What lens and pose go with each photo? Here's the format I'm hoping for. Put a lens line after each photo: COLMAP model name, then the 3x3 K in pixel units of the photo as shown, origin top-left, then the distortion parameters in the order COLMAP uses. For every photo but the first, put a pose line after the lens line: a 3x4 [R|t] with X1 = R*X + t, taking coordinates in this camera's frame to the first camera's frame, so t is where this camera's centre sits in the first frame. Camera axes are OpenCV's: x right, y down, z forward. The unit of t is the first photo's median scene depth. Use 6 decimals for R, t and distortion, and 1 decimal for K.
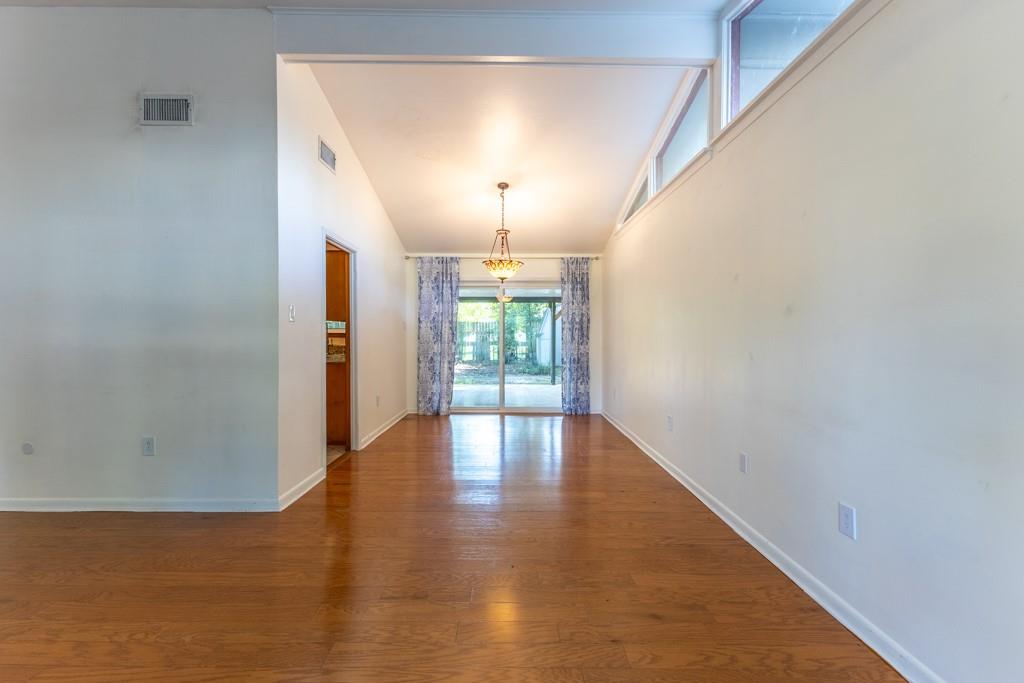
lens RADIAL K [[437.4, 0, 512.0], [0, 437.4, 341.5], [0, 0, 1]] dist [0.000827, 0.000082]
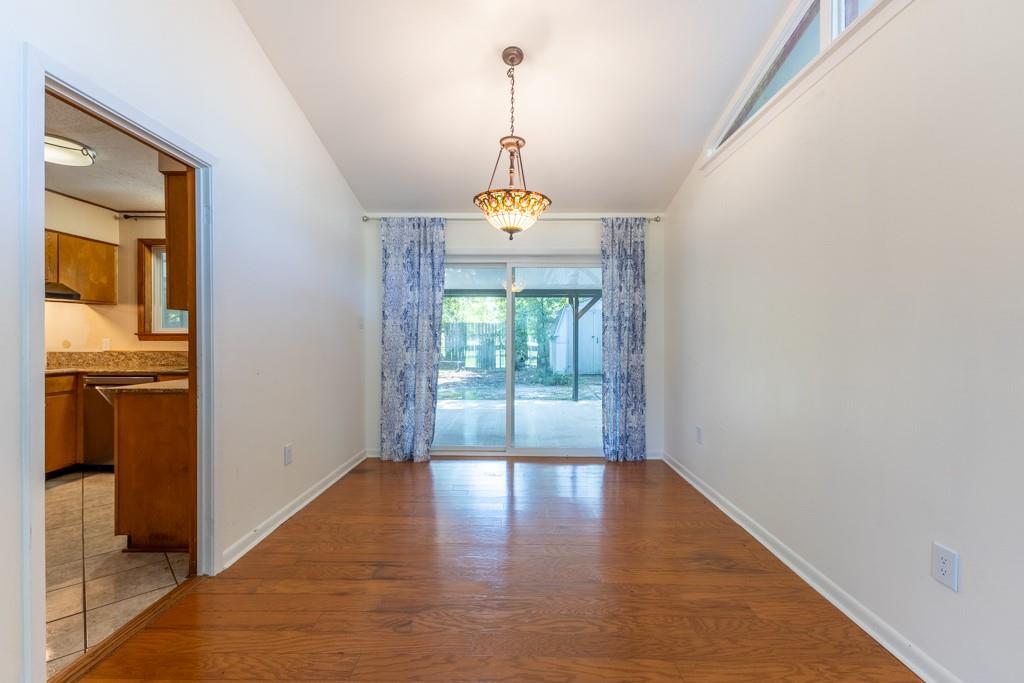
lens RADIAL K [[437.4, 0, 512.0], [0, 437.4, 341.5], [0, 0, 1]] dist [0.000827, 0.000082]
pose [[0.999805, 0.001732, -0.019675, -0.007620], [-0.001857, 0.999978, -0.006340, -0.004942], [0.019663, 0.006375, 0.999786, 0.350664]]
